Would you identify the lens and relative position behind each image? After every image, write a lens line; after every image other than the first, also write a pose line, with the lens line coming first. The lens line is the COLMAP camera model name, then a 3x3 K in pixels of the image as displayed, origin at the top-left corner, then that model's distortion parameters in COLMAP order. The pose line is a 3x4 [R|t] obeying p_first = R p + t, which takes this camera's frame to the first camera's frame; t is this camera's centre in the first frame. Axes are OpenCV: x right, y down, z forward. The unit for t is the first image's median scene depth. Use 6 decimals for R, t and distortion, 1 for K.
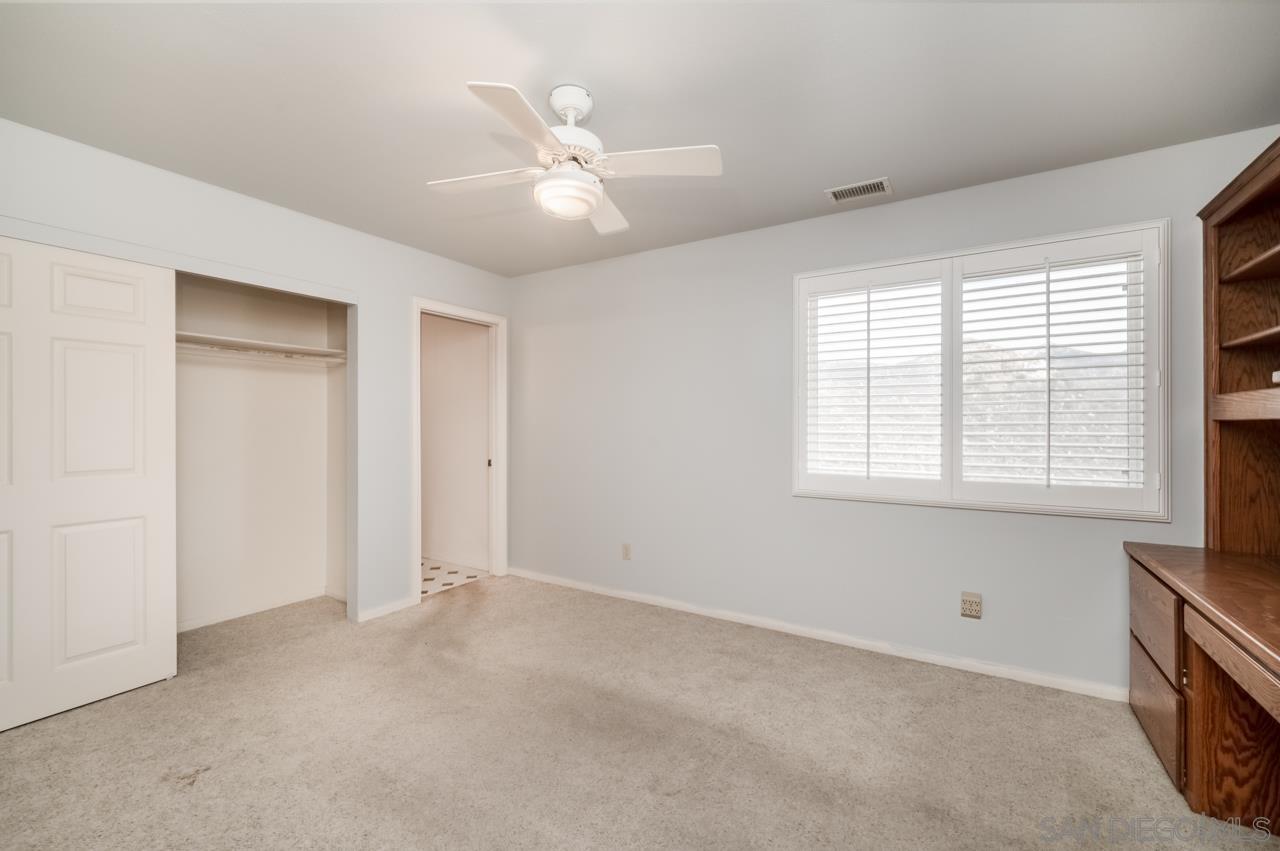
lens RADIAL K [[557.7, 0, 635.8], [0, 557.7, 422.2], [0, 0, 1]] dist [0.001188, -0.000200]
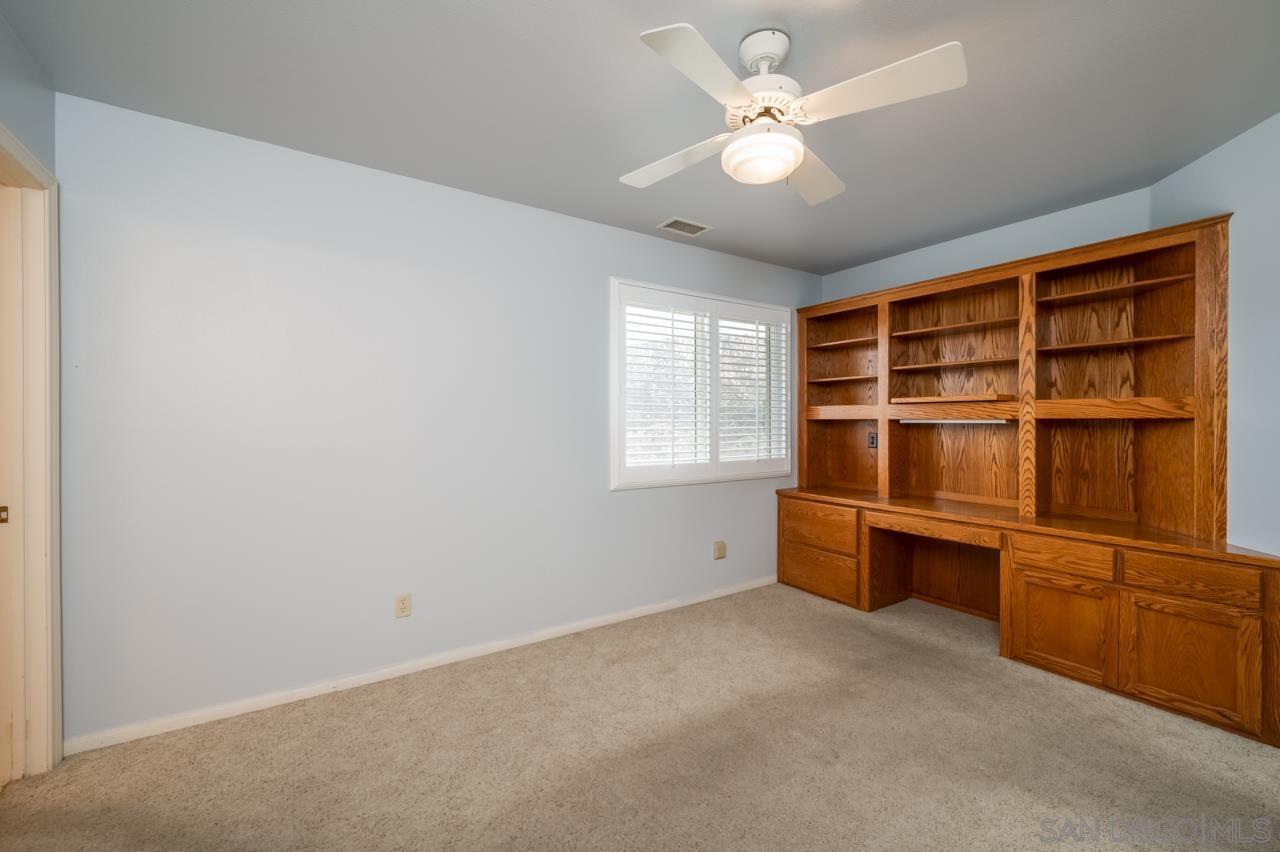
lens RADIAL K [[557.7, 0, 638.2], [0, 557.7, 422.2], [0, 0, 1]] dist [0.001188, -0.000200]
pose [[0.367653, -0.001613, 0.929961, -0.784745], [-0.004933, 0.999981, 0.003684, 0.001086], [-0.929950, -0.005942, 0.367638, 0.678284]]
